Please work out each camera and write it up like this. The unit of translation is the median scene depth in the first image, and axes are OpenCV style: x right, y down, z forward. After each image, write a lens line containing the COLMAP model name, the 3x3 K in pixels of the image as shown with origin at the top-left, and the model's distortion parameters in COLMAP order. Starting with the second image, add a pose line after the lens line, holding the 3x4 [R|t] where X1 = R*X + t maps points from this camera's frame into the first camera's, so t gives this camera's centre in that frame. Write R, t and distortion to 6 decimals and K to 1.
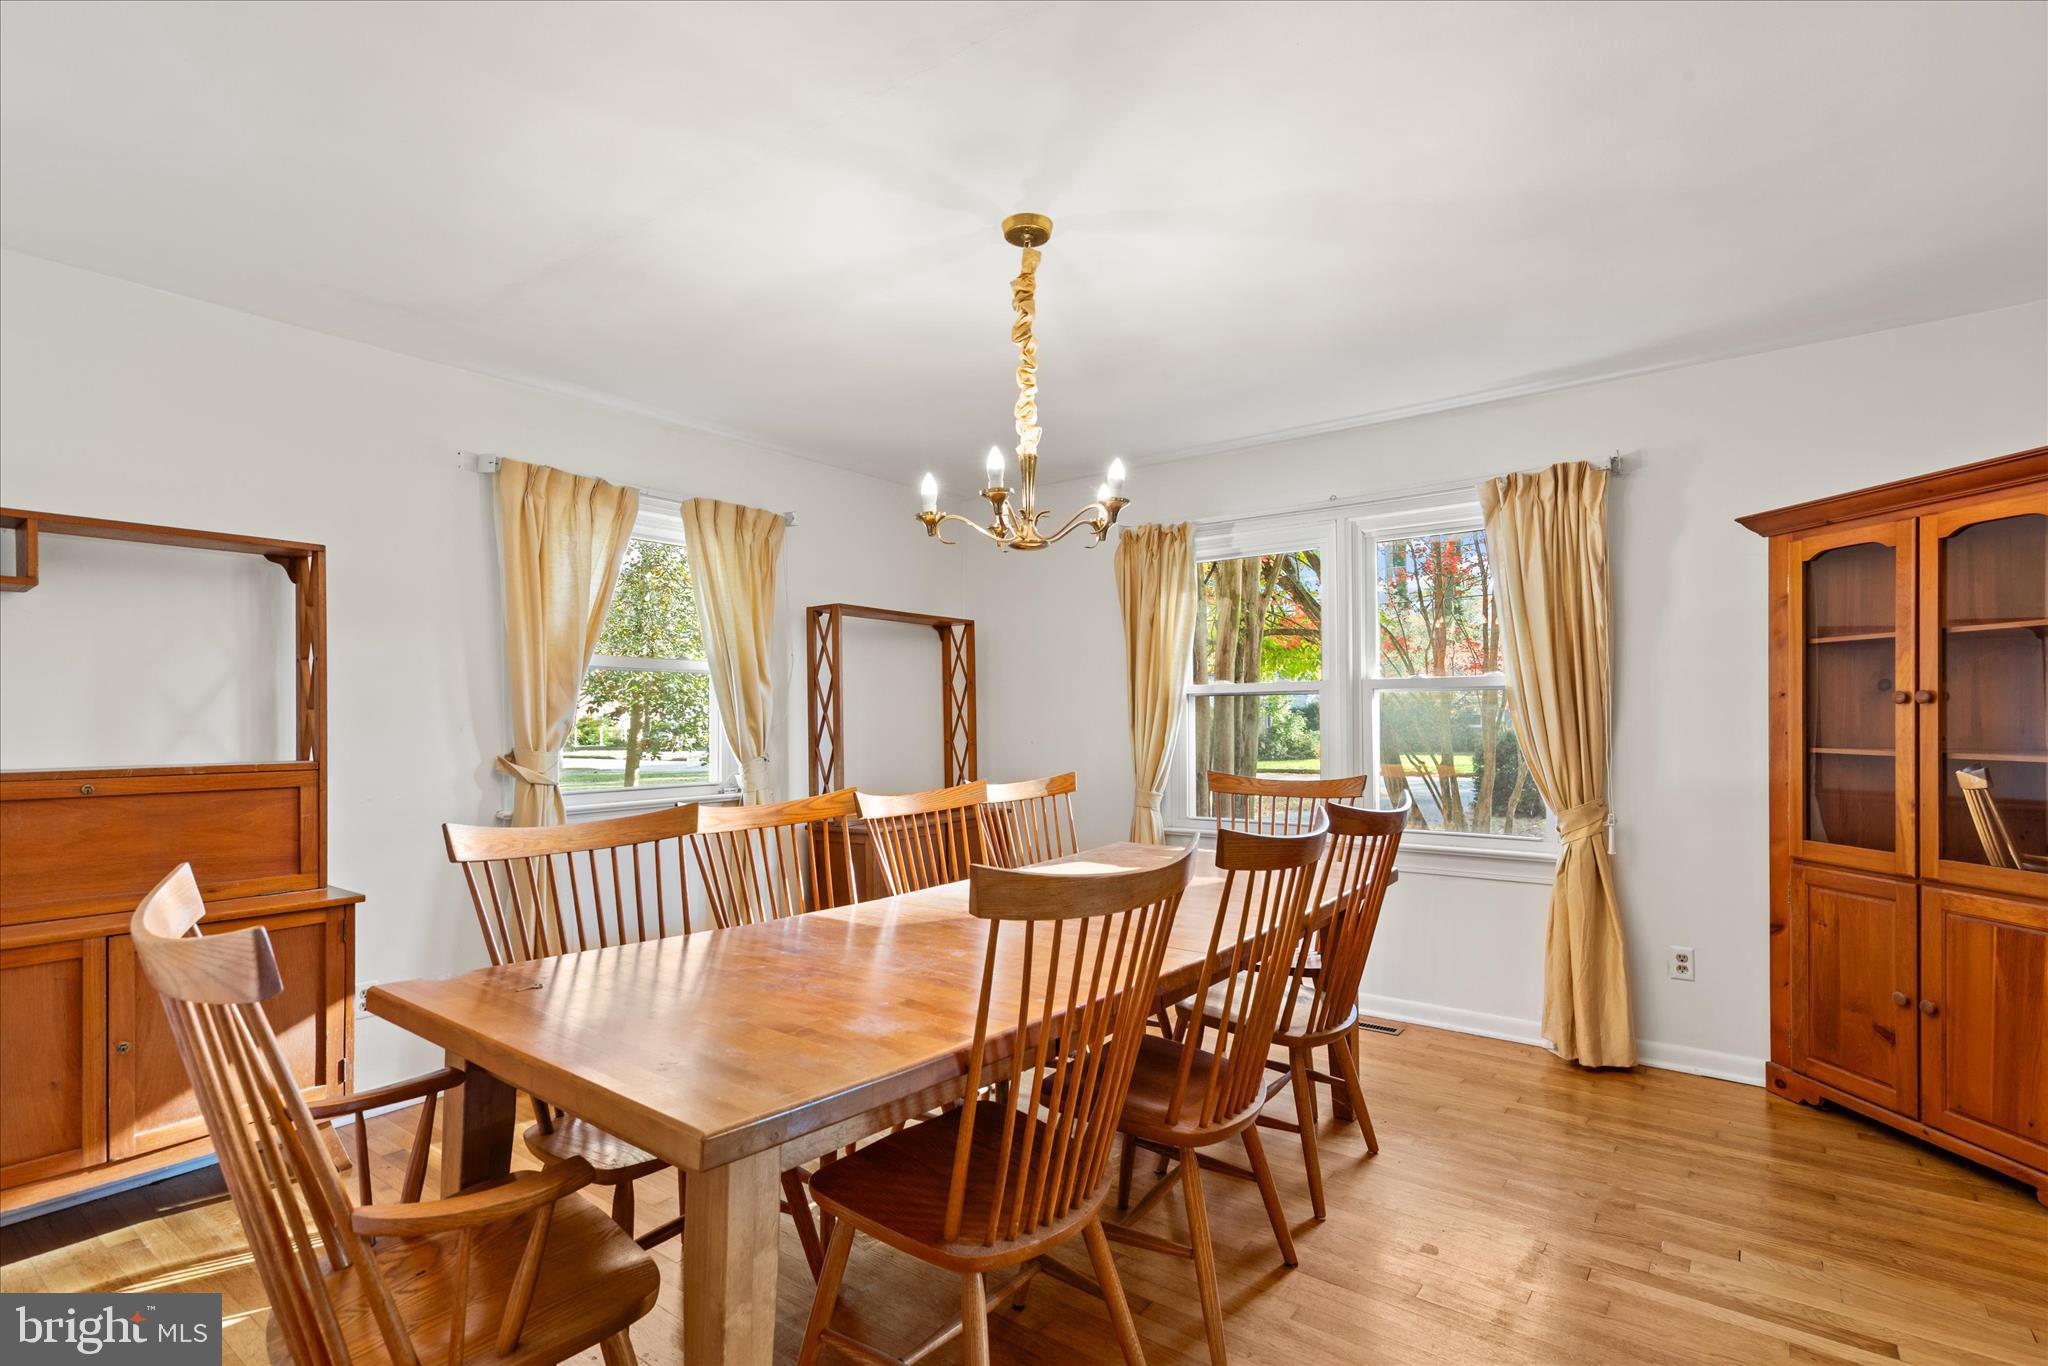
lens RADIAL K [[971.0, 0, 1027.5], [0, 971.0, 669.6], [0, 0, 1]] dist [-0.000598, -0.000442]
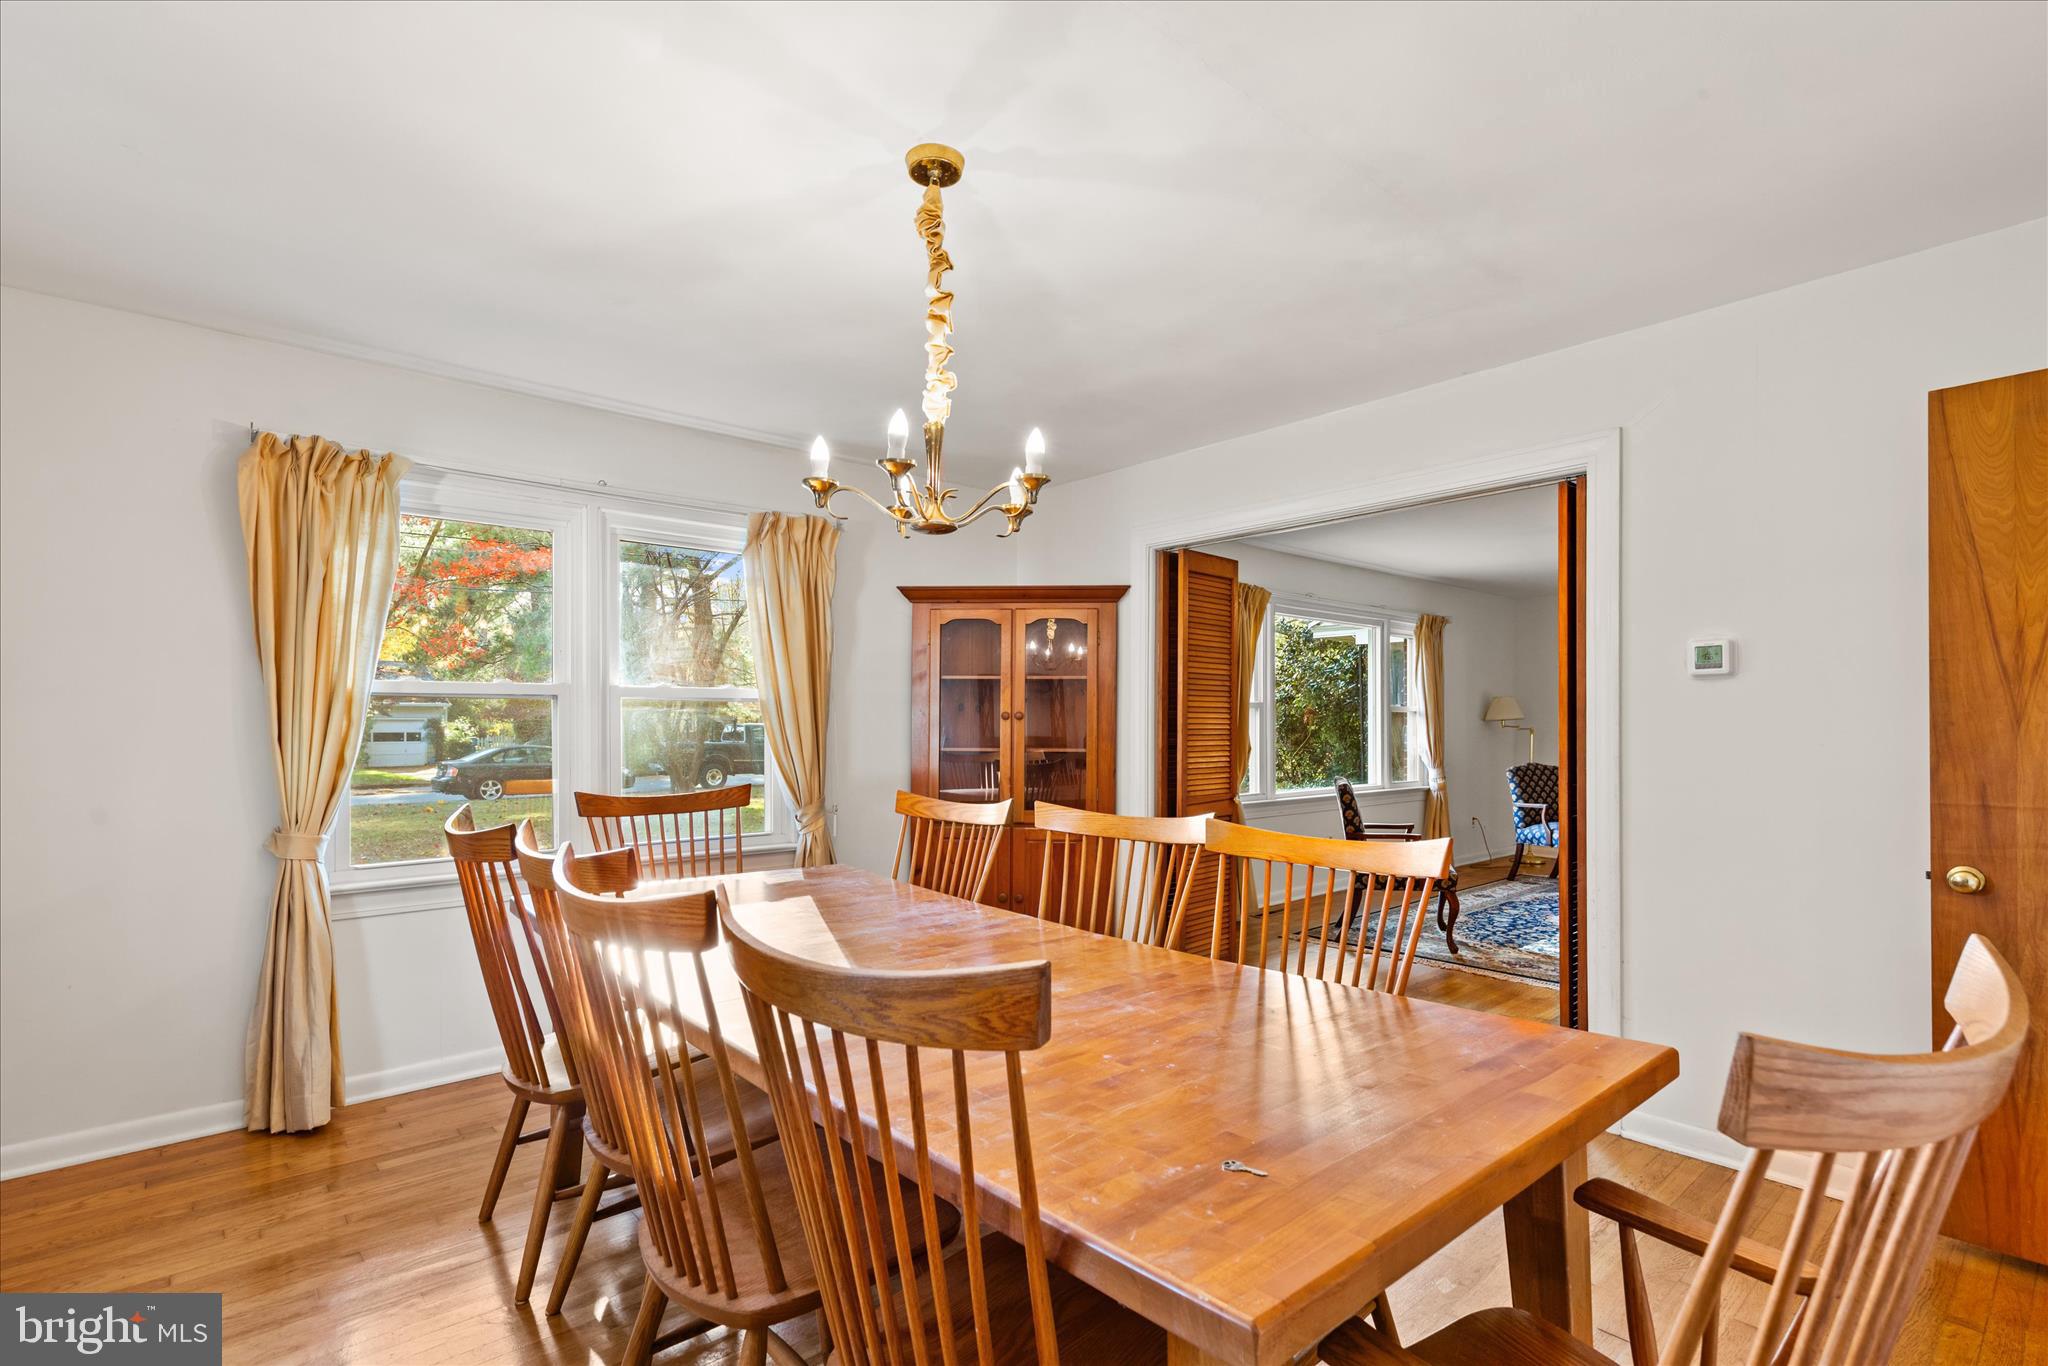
lens RADIAL K [[949.6, 0, 1034.5], [0, 949.6, 718.1], [0, 0, 1]] dist [0.000782, -0.000228]
pose [[0.196036, 0.009892, 0.980547, -0.682666], [-0.052447, 0.998624, 0.000411, 0.028065], [-0.979193, -0.051507, 0.196285, 0.616352]]
